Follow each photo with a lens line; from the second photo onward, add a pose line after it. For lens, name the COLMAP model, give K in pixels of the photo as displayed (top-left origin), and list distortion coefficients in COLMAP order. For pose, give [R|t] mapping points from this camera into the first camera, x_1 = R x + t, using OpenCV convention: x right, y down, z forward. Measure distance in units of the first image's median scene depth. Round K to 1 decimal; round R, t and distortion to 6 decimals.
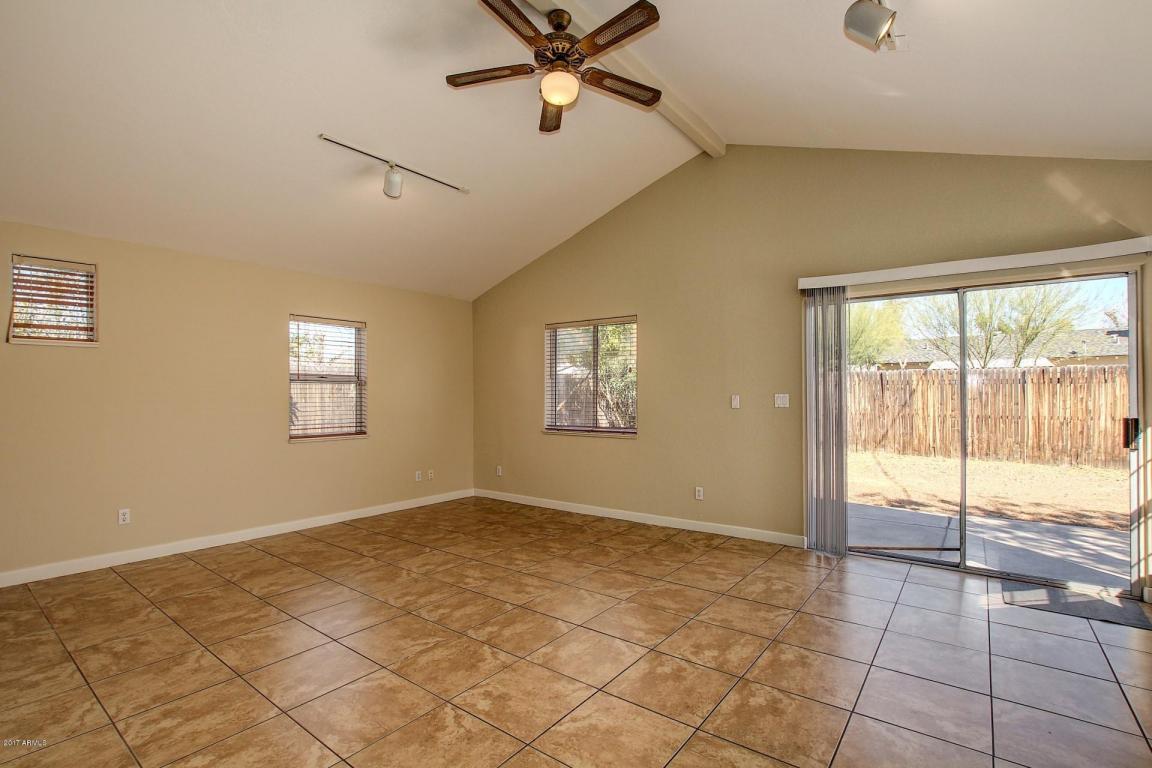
lens RADIAL K [[533.4, 0, 574.1], [0, 533.4, 393.5], [0, 0, 1]] dist [-0.021925, 0.000260]
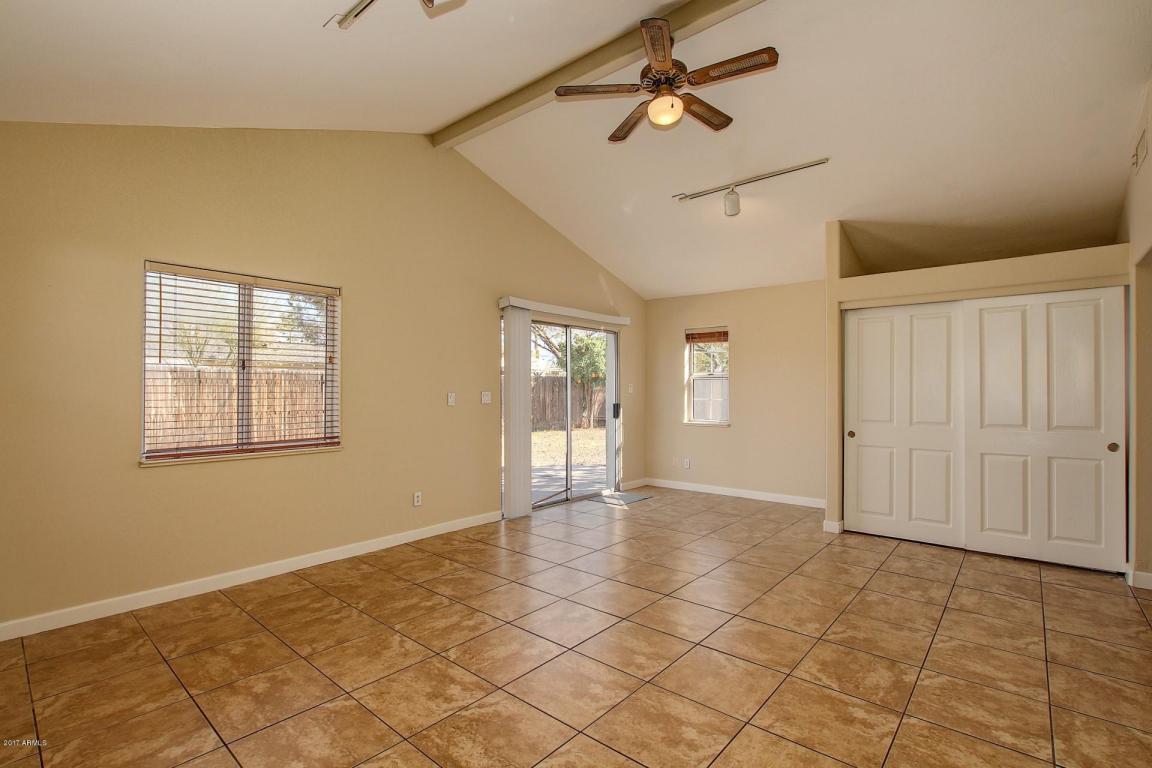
lens RADIAL K [[533.4, 0, 576.6], [0, 533.4, 389.9], [0, 0, 1]] dist [-0.021925, 0.000260]
pose [[0.057803, 0.004519, 0.998318, -1.575605], [0.001384, 0.999988, -0.004606, 0.004581], [-0.998327, 0.001648, 0.057797, 1.559607]]
